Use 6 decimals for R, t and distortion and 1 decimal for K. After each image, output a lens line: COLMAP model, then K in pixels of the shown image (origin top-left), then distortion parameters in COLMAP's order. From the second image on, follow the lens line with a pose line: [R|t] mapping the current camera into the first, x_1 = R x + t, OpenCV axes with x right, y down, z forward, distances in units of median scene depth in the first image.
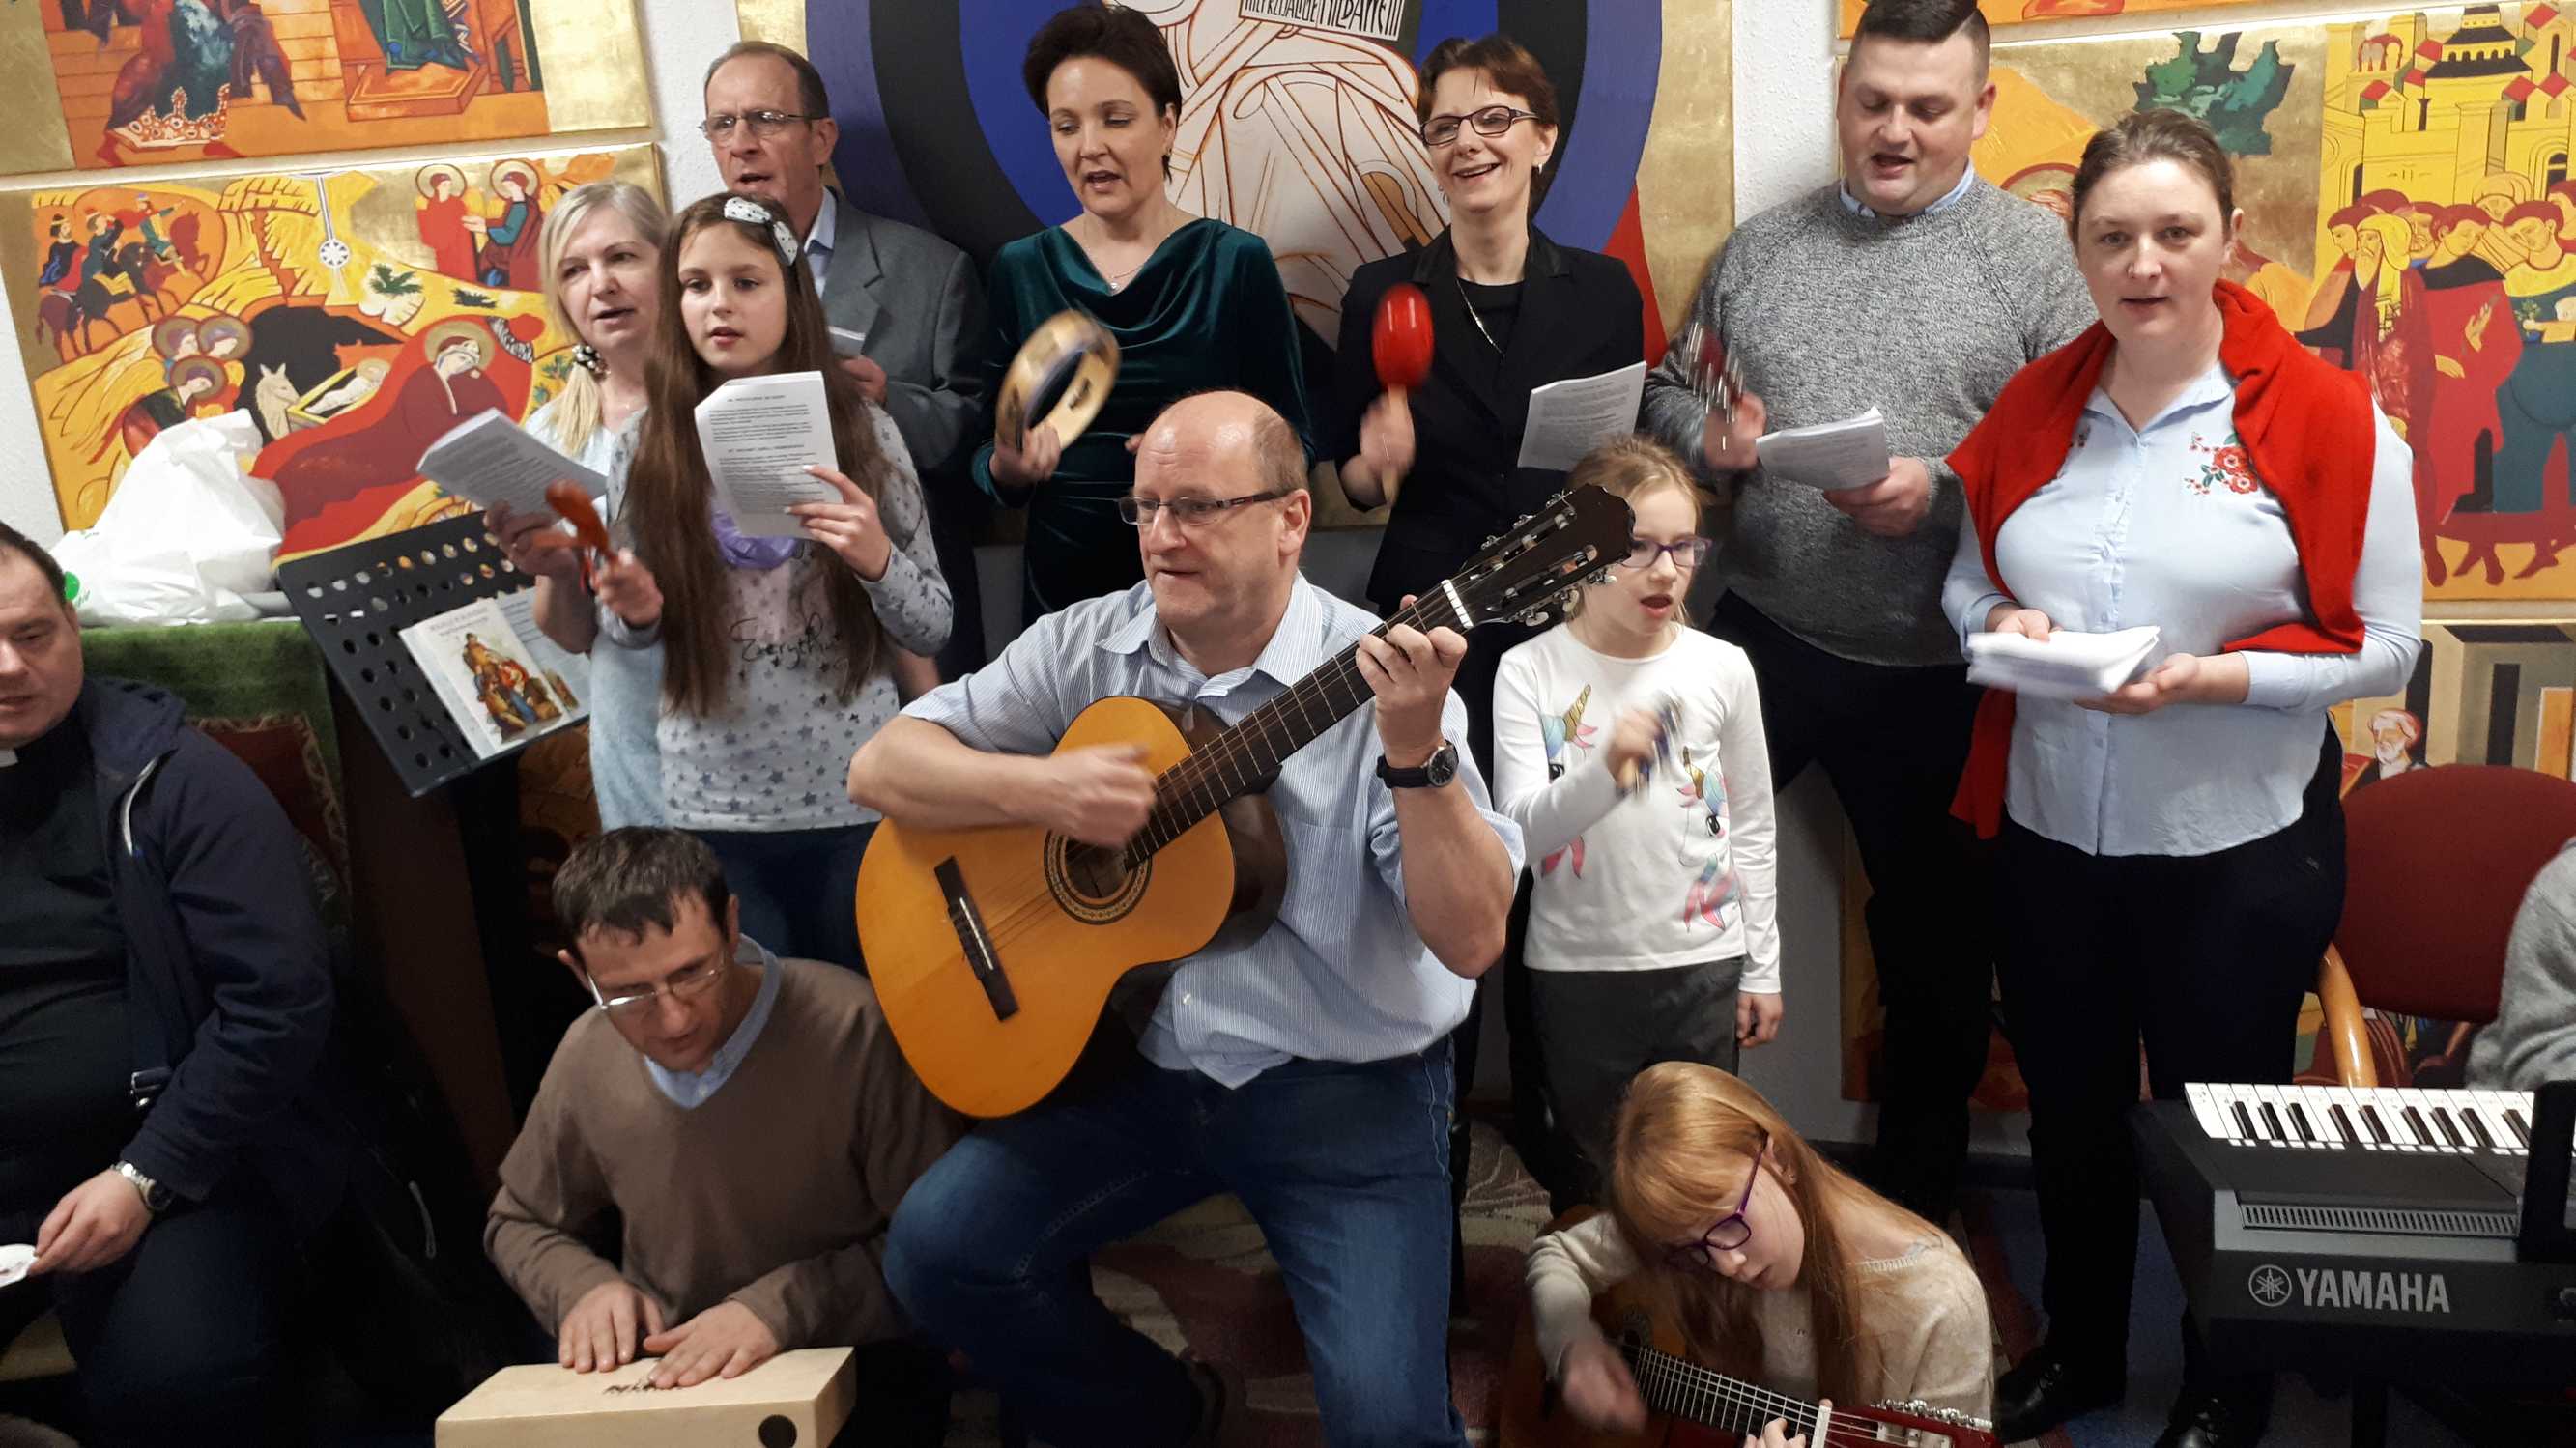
lens RADIAL K [[2023.0, 0, 1304.3], [0, 2023.0, 747.3], [0, 0, 1]] dist [0.019502, -0.024542]
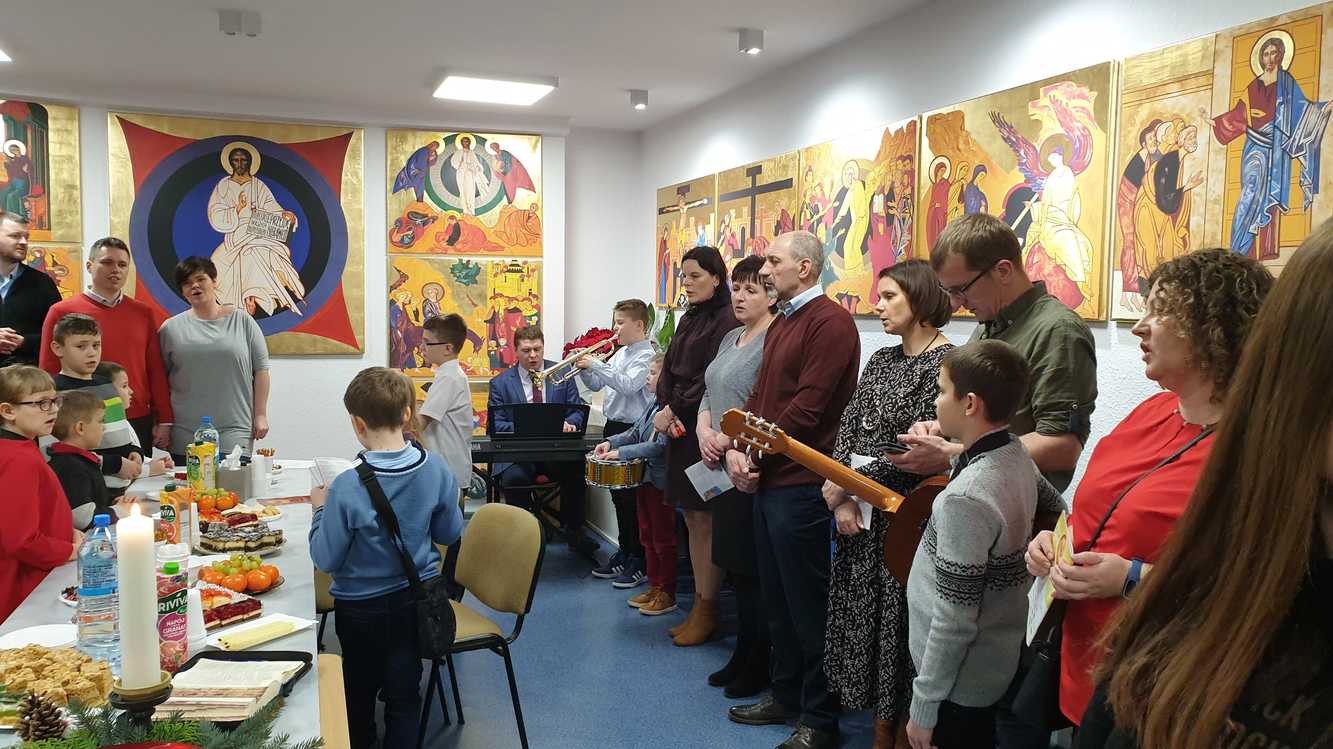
lens RADIAL K [[1105.2, 0, 714.9], [0, 1105.2, 368.2], [0, 0, 1]] dist [-0.016063, 0.020222]
pose [[0.875537, 0.054217, 0.480099, -0.264579], [0.055873, 0.975655, -0.212073, 0.460537], [-0.479909, 0.212502, 0.851193, -1.373533]]
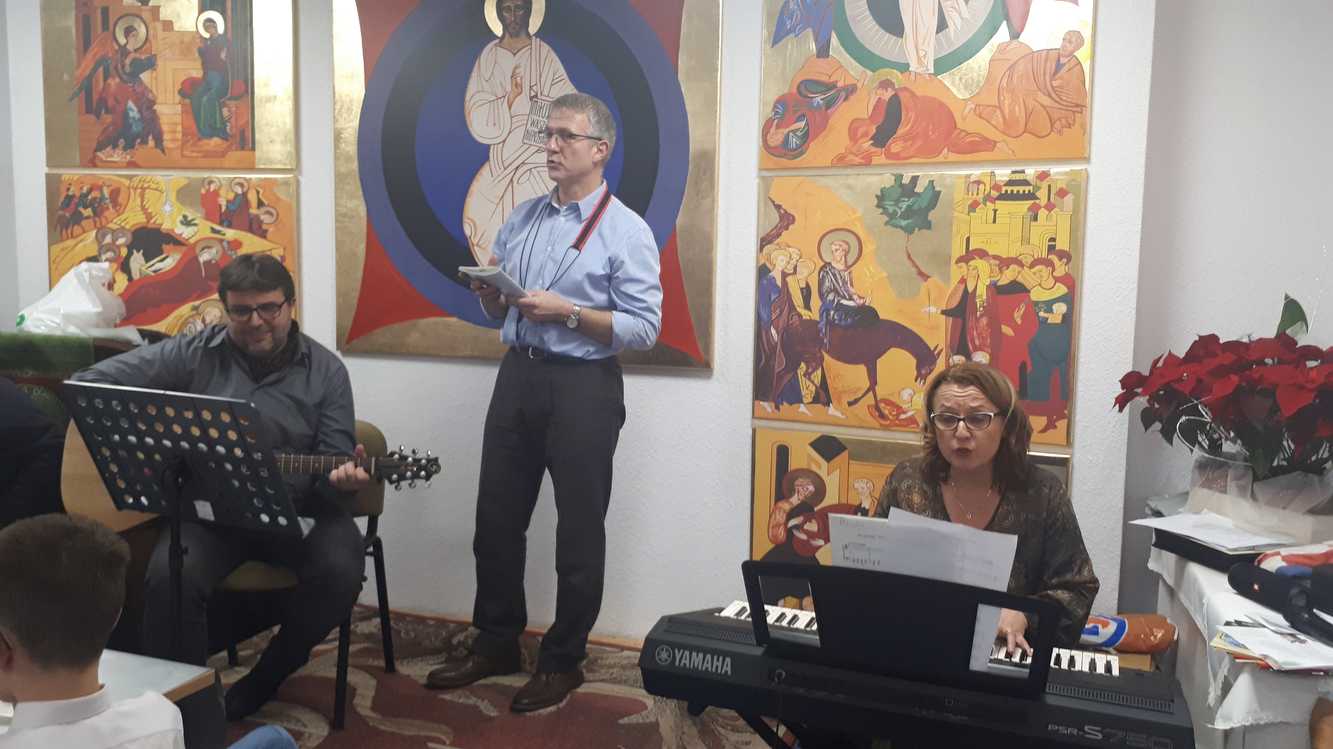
lens RADIAL K [[1047.0, 0, 692.8], [0, 1047.0, 401.5], [0, 0, 1]] dist [0.019502, -0.024542]
pose [[0.978919, 0.114748, -0.168970, 0.401749], [-0.141837, 0.977180, -0.158120, 0.101109], [0.146970, 0.178753, 0.972855, -0.109768]]
